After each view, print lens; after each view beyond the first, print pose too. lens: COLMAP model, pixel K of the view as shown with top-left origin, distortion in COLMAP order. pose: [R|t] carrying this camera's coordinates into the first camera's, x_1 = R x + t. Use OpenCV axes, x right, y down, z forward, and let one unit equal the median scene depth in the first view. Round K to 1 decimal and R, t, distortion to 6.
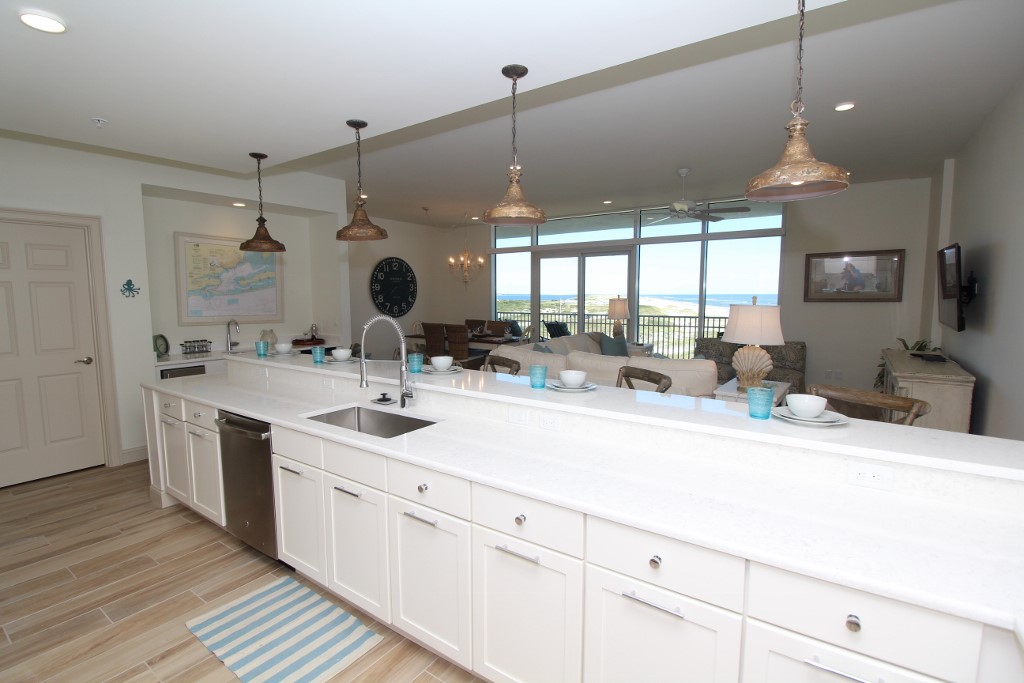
lens RADIAL K [[468.9, 0, 507.6], [0, 468.9, 339.7], [0, 0, 1]] dist [-0.021992, -0.000748]
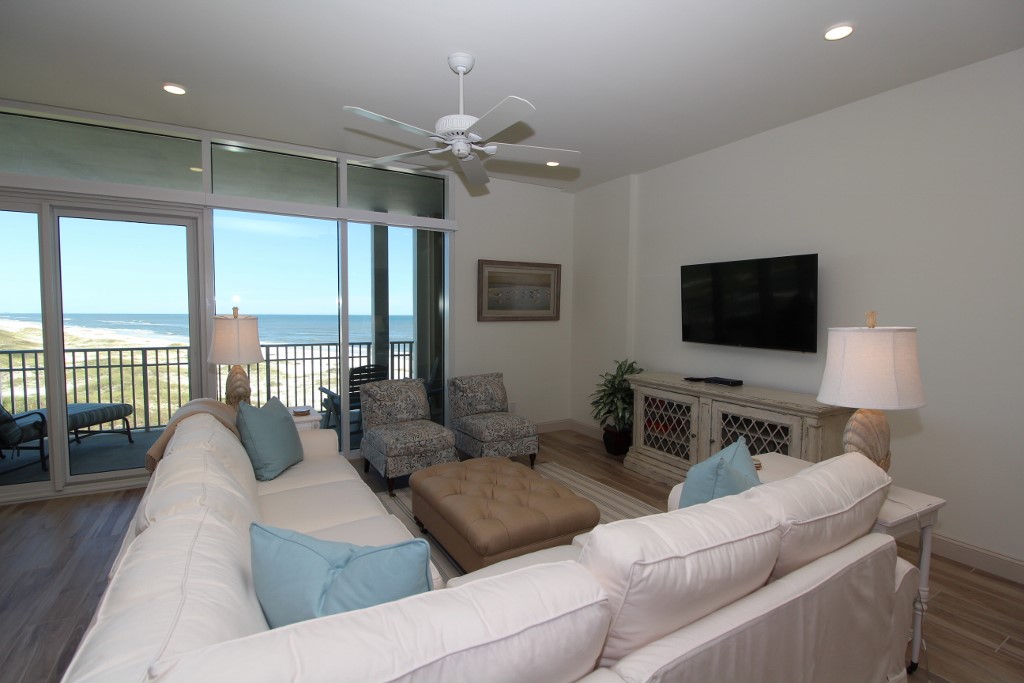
lens RADIAL K [[474.6, 0, 508.8], [0, 474.6, 342.9], [0, 0, 1]] dist [-0.020525, -0.000074]
pose [[0.417652, -0.044704, 0.907507, -0.047440], [0.076574, 0.996967, 0.013870, -0.039677], [-0.905375, 0.063699, 0.419809, 0.472353]]
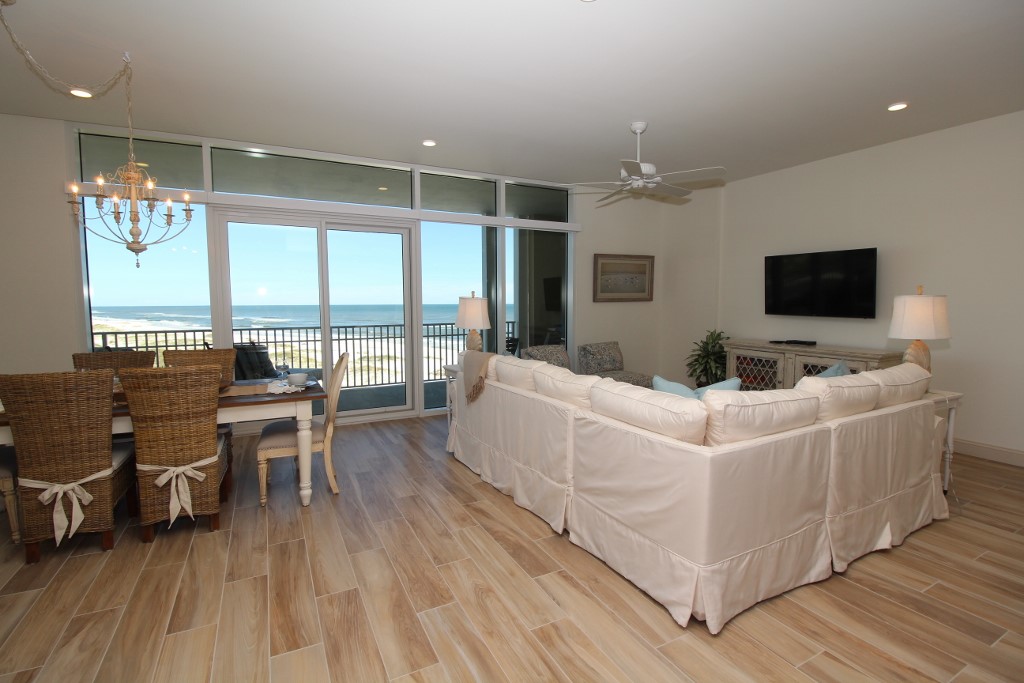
lens RADIAL K [[468.9, 0, 507.6], [0, 468.9, 339.7], [0, 0, 1]] dist [-0.021992, -0.000748]
pose [[0.466318, -0.066803, 0.882091, -0.254621], [0.086825, 0.995786, 0.029513, -0.035482], [-0.880346, 0.062825, 0.470153, 0.528634]]
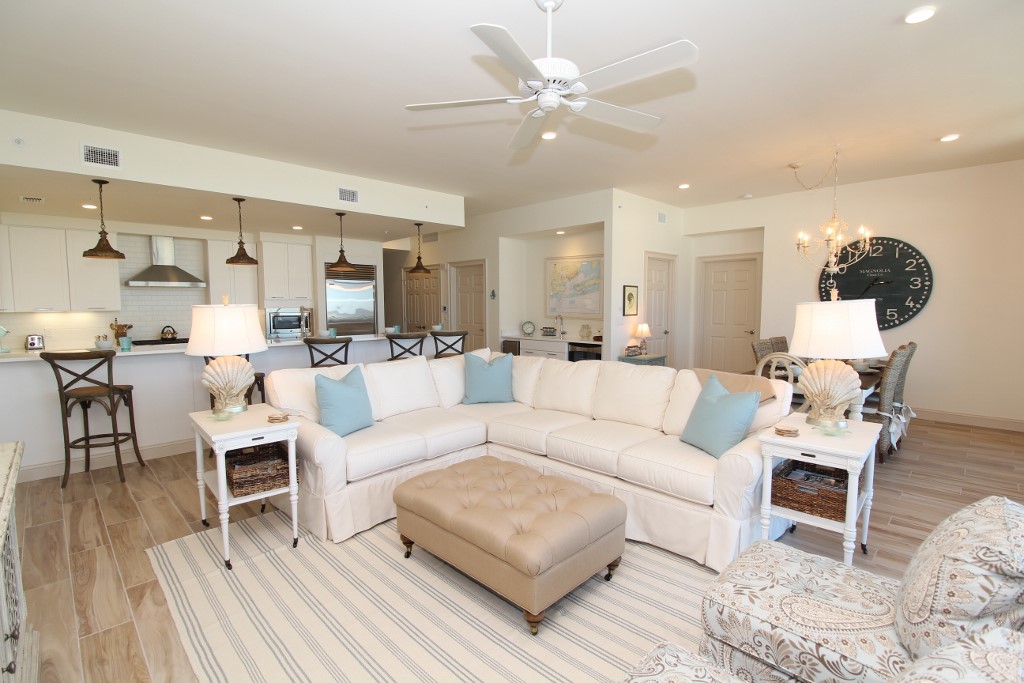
lens RADIAL K [[468.9, 0, 507.6], [0, 468.9, 339.7], [0, 0, 1]] dist [-0.021992, -0.000748]
pose [[-0.183477, 0.074616, -0.980188, 0.501878], [-0.091892, 0.991447, 0.092674, -0.051664], [0.978720, 0.107075, -0.175051, 0.661333]]
